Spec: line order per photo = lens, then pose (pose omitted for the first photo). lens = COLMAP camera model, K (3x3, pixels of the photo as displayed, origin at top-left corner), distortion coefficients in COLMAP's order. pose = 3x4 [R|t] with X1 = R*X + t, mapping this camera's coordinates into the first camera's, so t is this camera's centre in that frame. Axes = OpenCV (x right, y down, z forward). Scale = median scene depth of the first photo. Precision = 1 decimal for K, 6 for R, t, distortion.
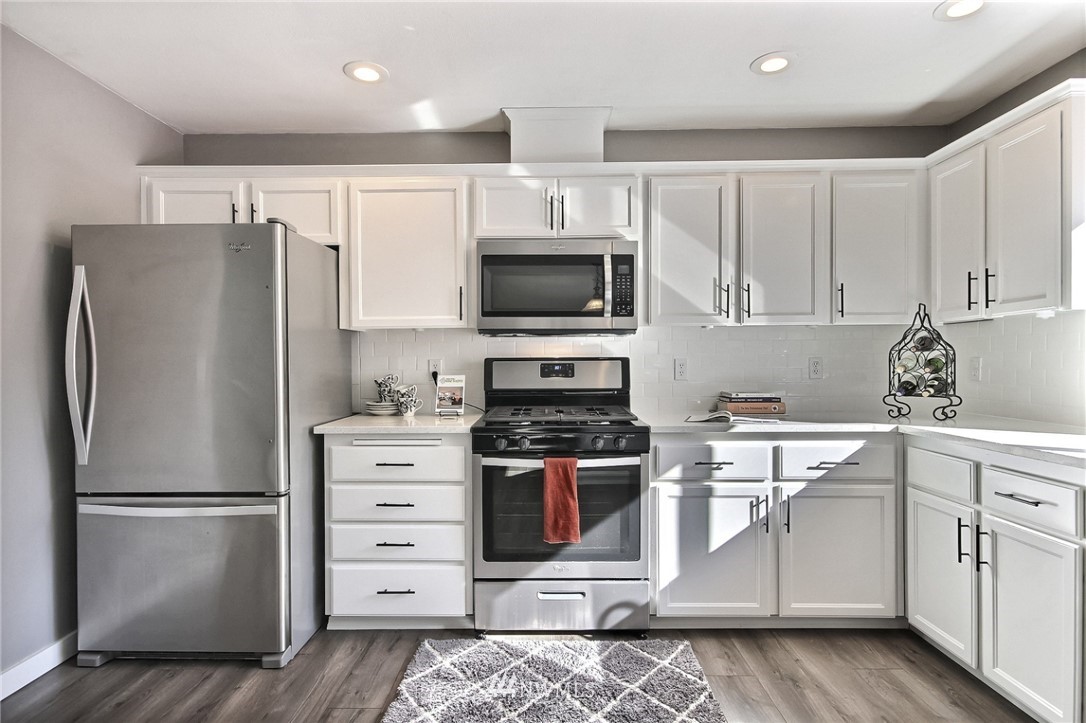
lens RADIAL K [[584.1, 0, 535.5], [0, 584.1, 365.1], [0, 0, 1]] dist [0.008020, 0.004765]
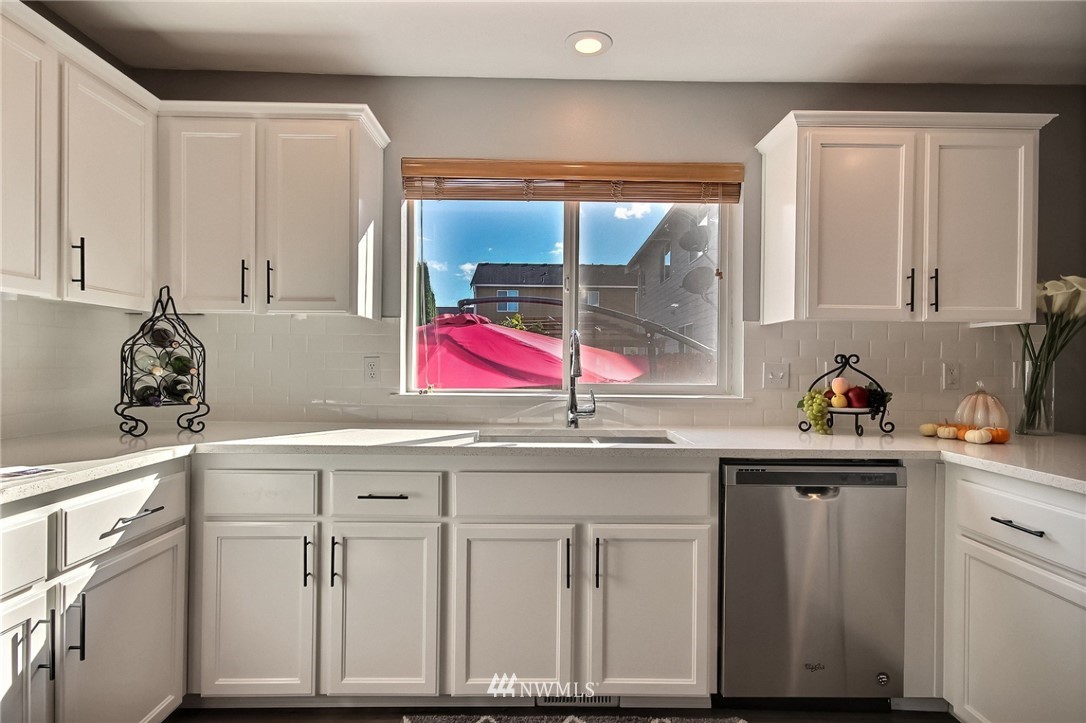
lens RADIAL K [[584.1, 0, 541.3], [0, 584.1, 367.9], [0, 0, 1]] dist [0.008020, 0.004765]
pose [[-0.023227, -0.002146, 0.999728, -0.146052], [-0.003776, 0.999991, 0.002059, 0.000321], [-0.999723, -0.003728, -0.023235, 0.550220]]
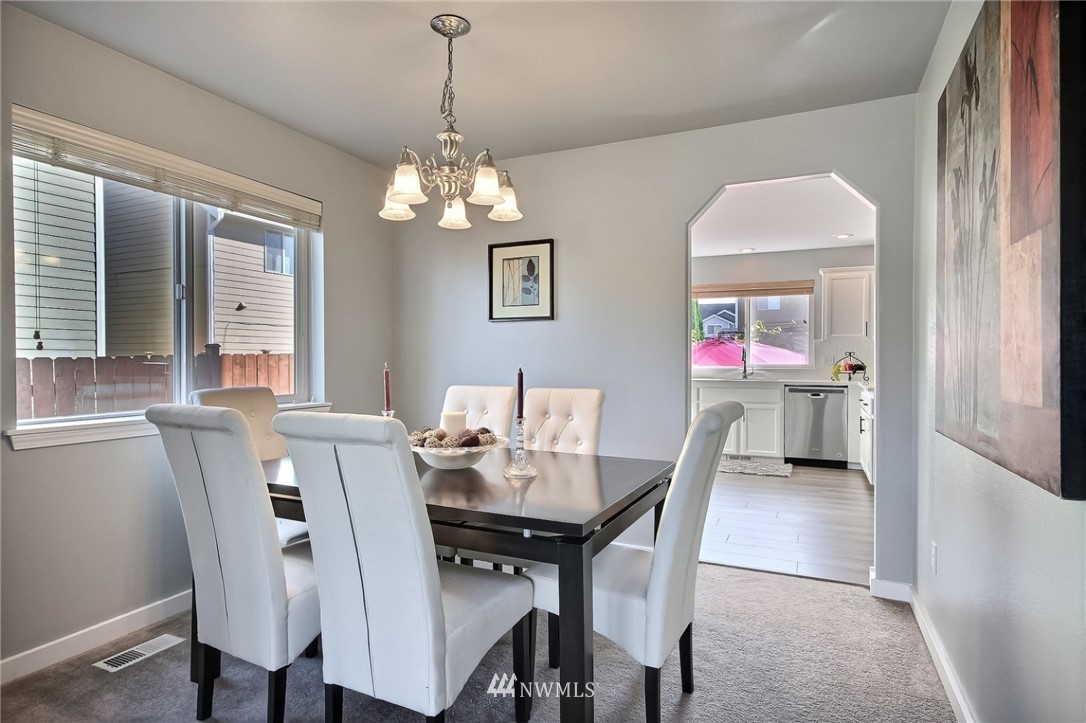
lens RADIAL K [[584.1, 0, 542.8], [0, 584.1, 367.3], [0, 0, 1]] dist [0.008020, 0.004765]
pose [[0.407203, -0.008241, 0.913300, -2.078492], [0.002181, 0.999965, 0.008051, 0.022397], [-0.913335, -0.001286, 0.407207, 0.224354]]
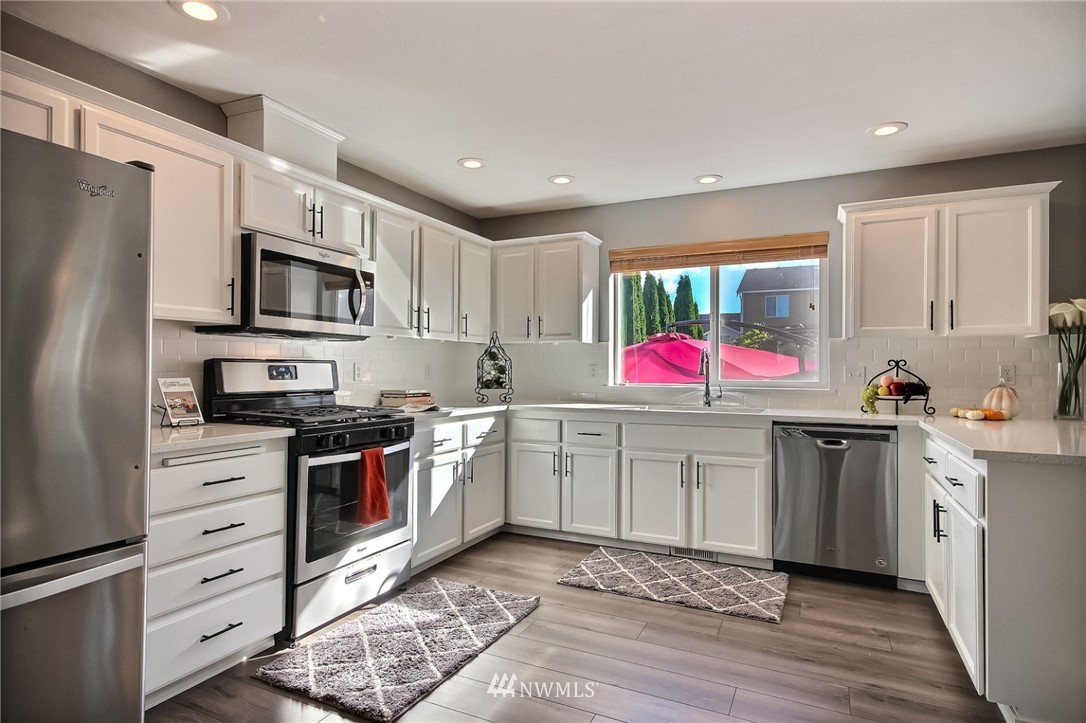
lens RADIAL K [[584.1, 0, 542.4], [0, 584.1, 369.9], [0, 0, 1]] dist [0.008020, 0.004765]
pose [[0.422840, 0.006487, 0.906181, -0.798756], [-0.001466, 0.999978, -0.006475, 0.012555], [-0.906203, 0.001410, 0.422840, 0.212030]]
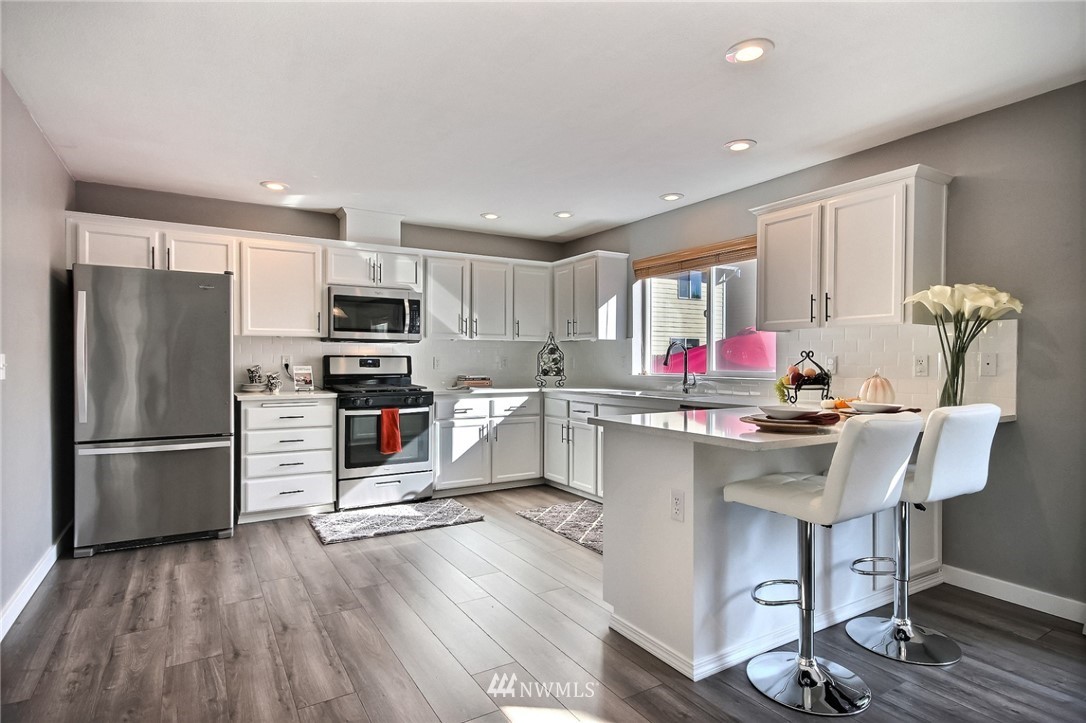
lens RADIAL K [[584.1, 0, 542.0], [0, 584.1, 367.8], [0, 0, 1]] dist [0.008020, 0.004765]
pose [[0.847897, 0.000854, 0.530160, -0.512622], [-0.003639, 0.999985, 0.004209, 0.015992], [-0.530149, -0.005498, 0.847887, -0.813807]]
